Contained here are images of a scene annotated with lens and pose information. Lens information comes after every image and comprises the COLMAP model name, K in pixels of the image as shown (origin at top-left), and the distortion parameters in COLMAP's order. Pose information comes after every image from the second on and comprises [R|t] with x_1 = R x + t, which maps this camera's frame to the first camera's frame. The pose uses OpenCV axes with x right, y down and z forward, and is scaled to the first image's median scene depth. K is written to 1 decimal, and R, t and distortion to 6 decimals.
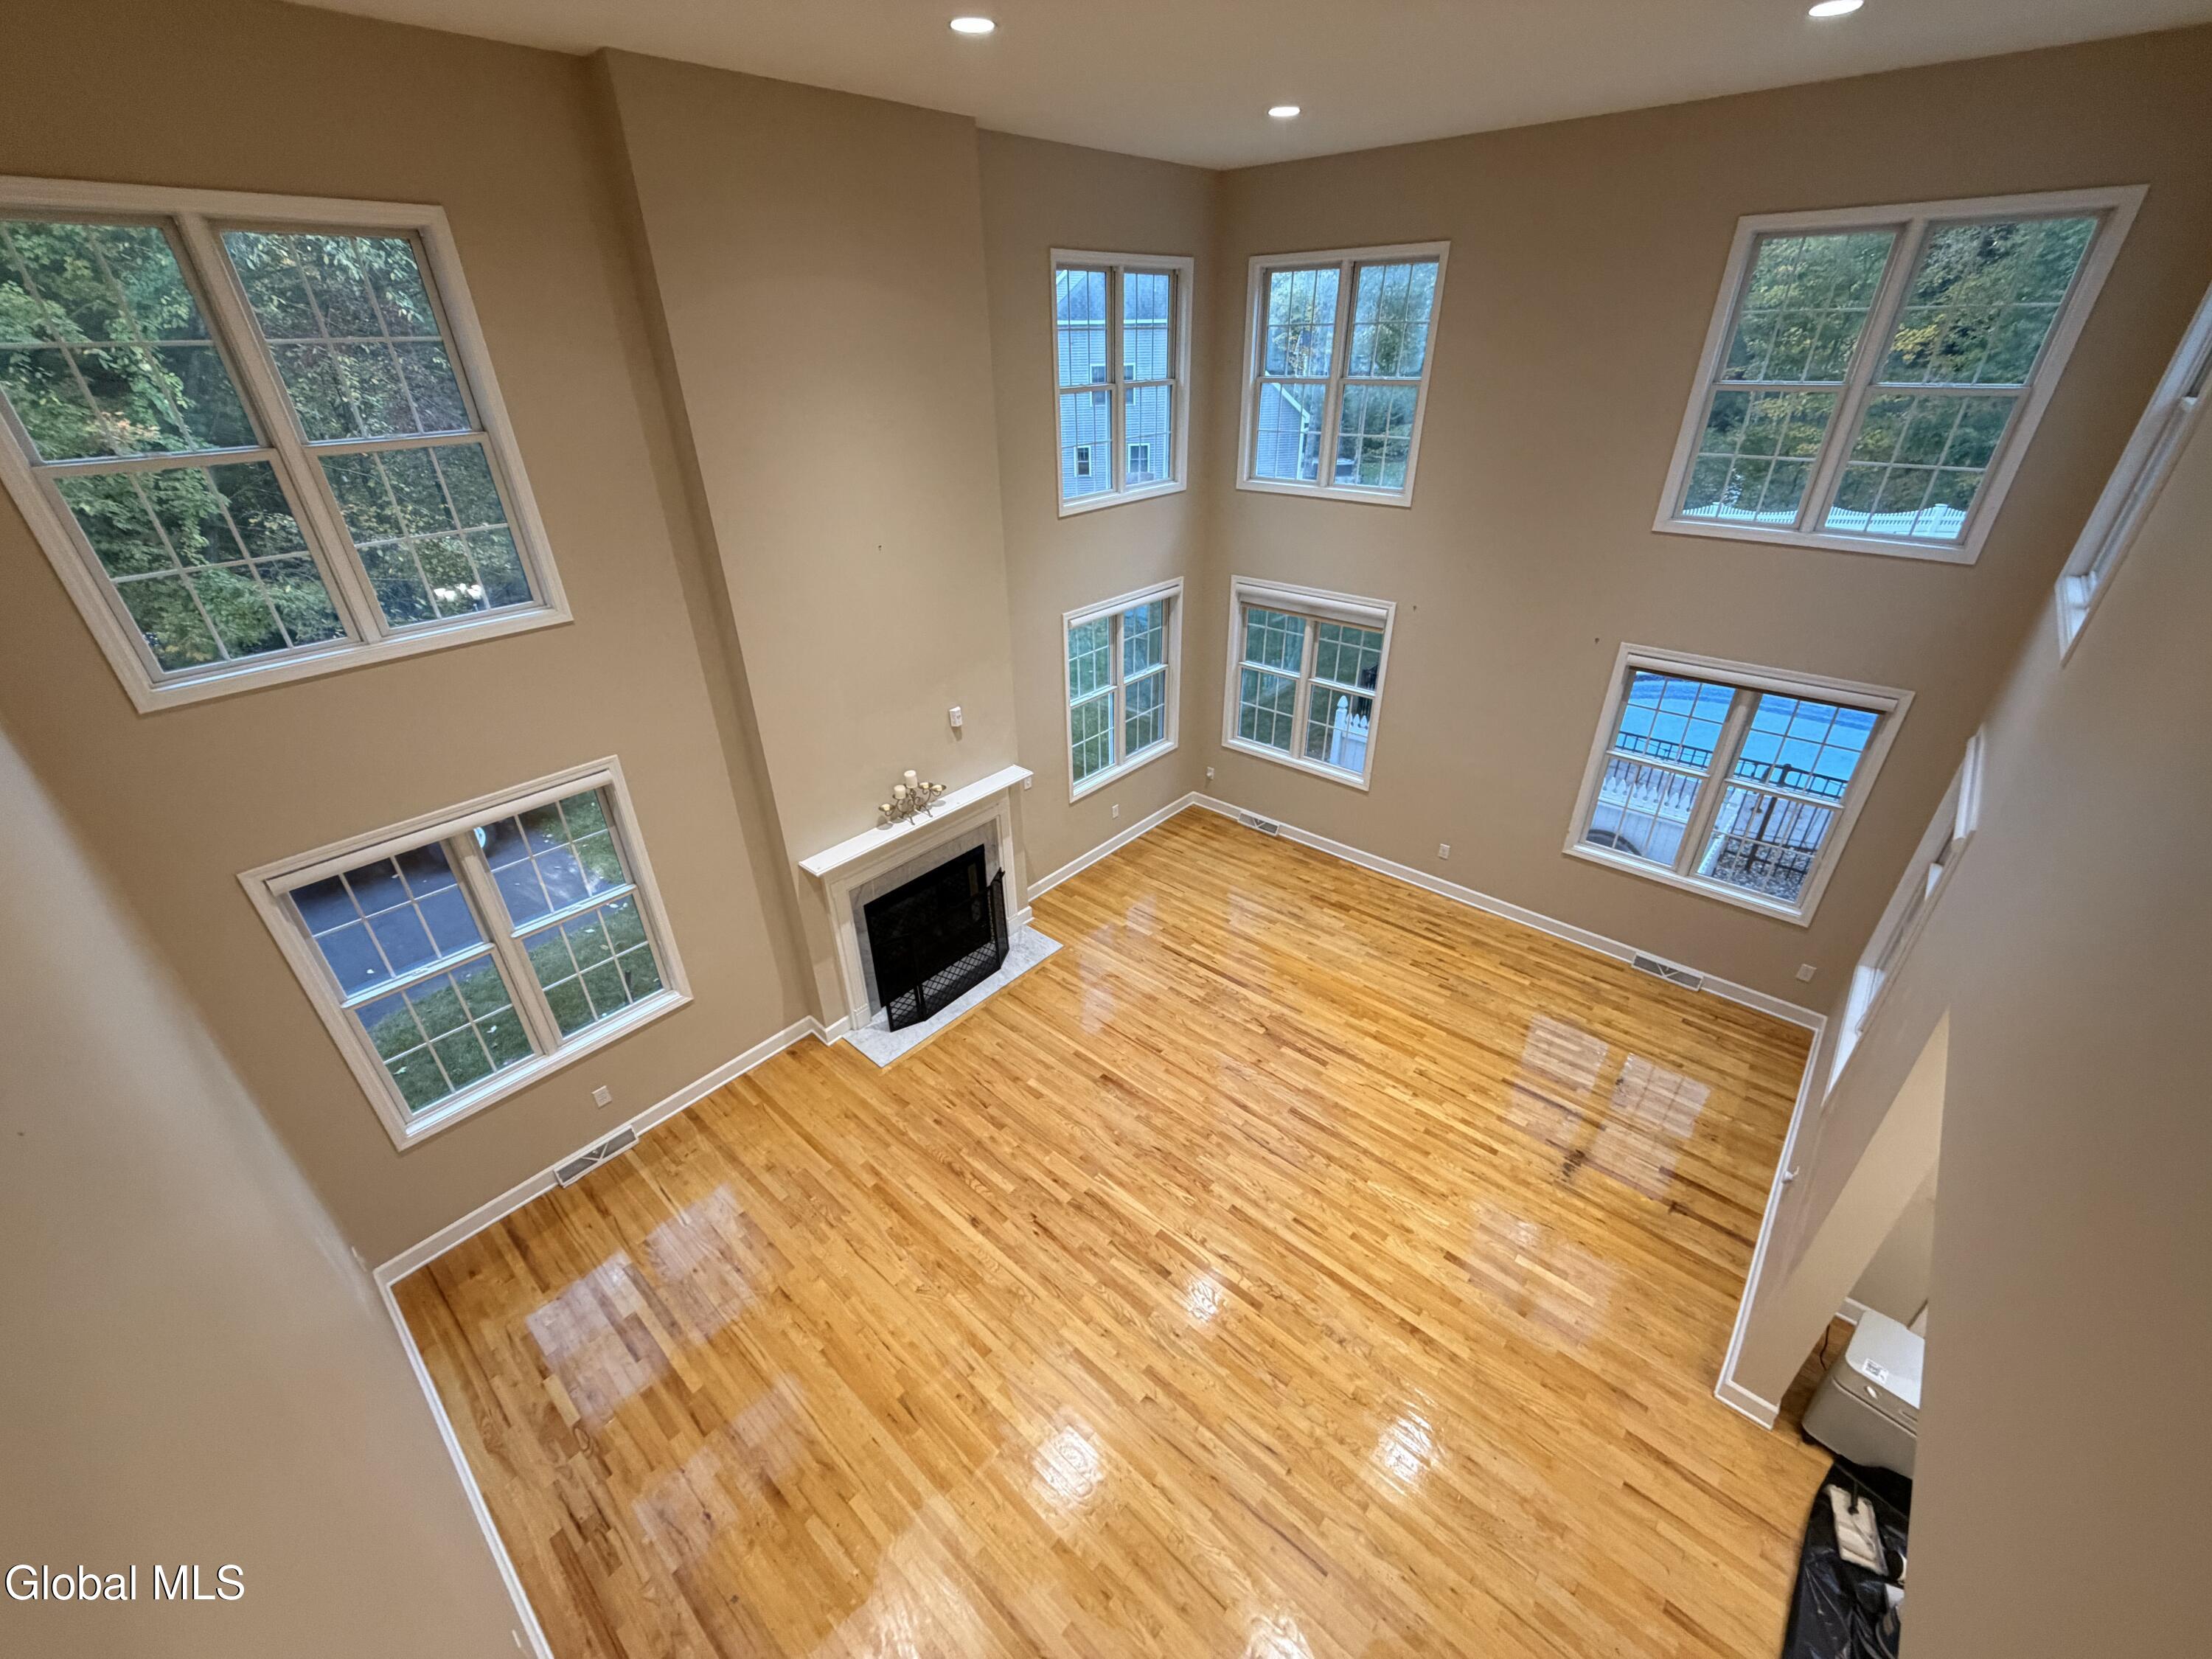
lens RADIAL K [[876.6, 0, 1103.0], [0, 876.6, 825.5], [0, 0, 1]] dist [0.000294, 0.000314]
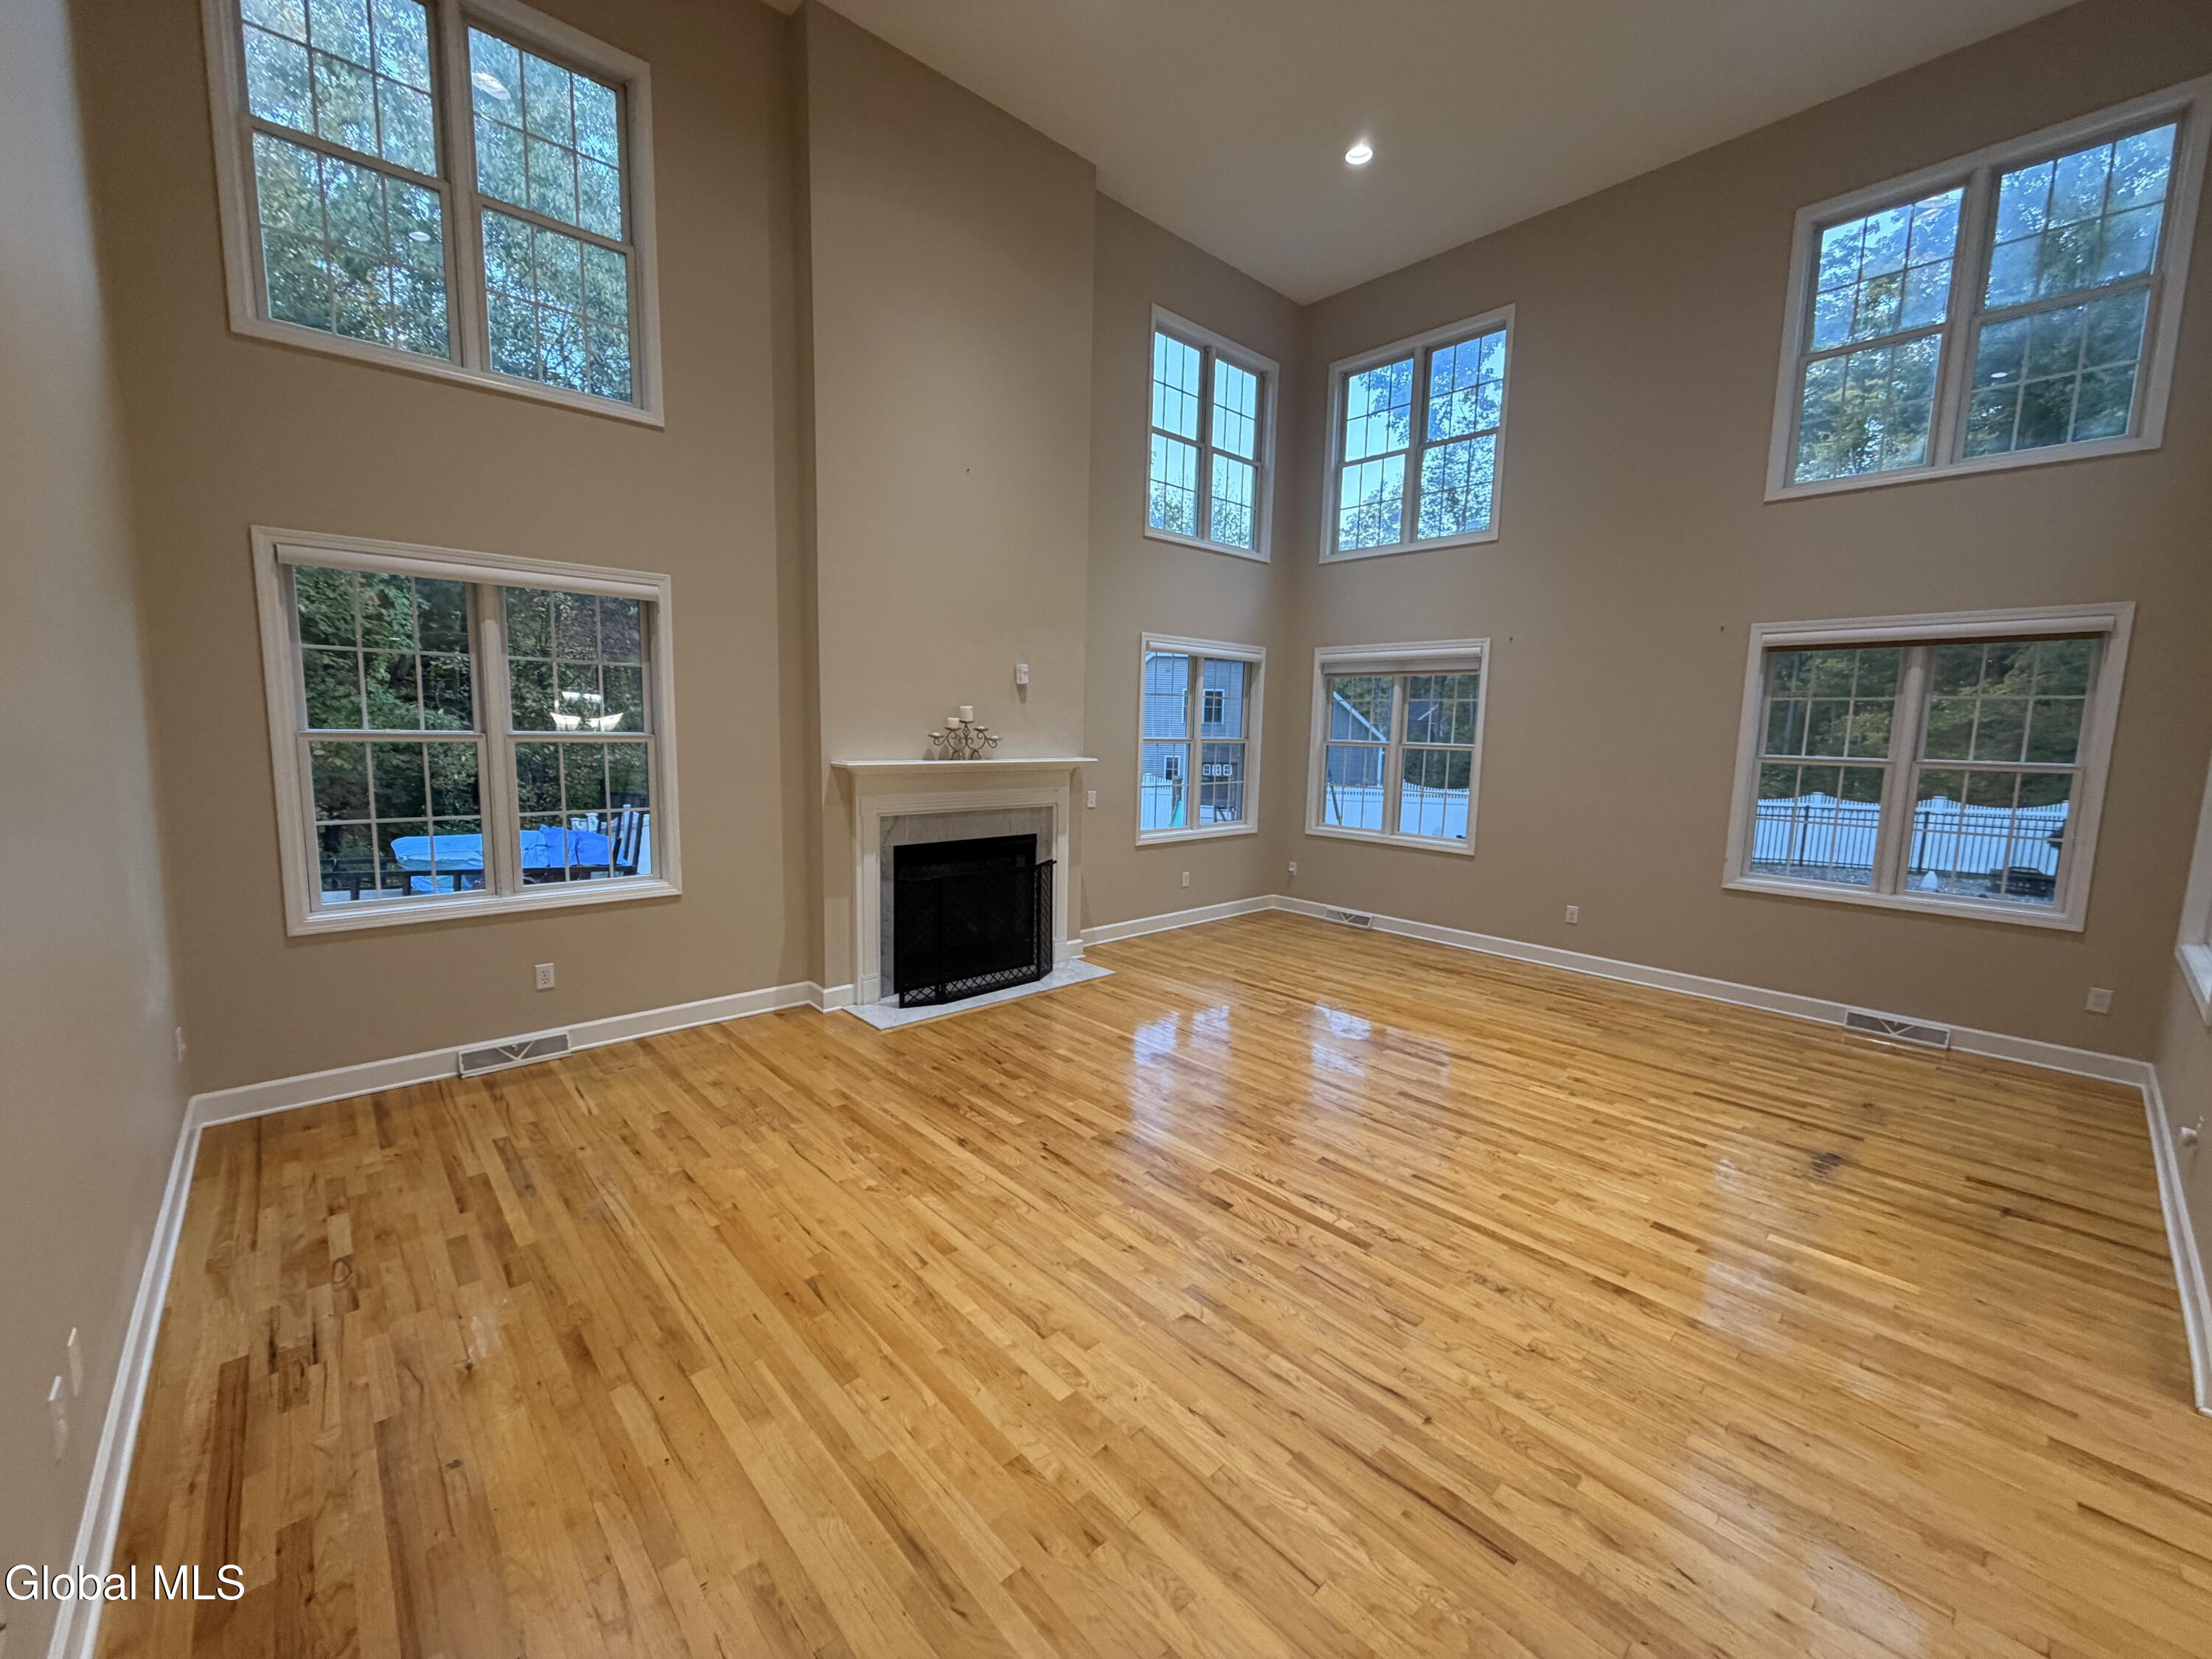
lens RADIAL K [[876.6, 0, 1104.3], [0, 876.6, 831.6], [0, 0, 1]] dist [0.000294, 0.000314]
pose [[0.993812, 0.050161, -0.099104, 0.029009], [-0.084034, 0.922997, -0.375520, 0.465813], [0.072636, 0.381525, 0.921500, 0.232204]]
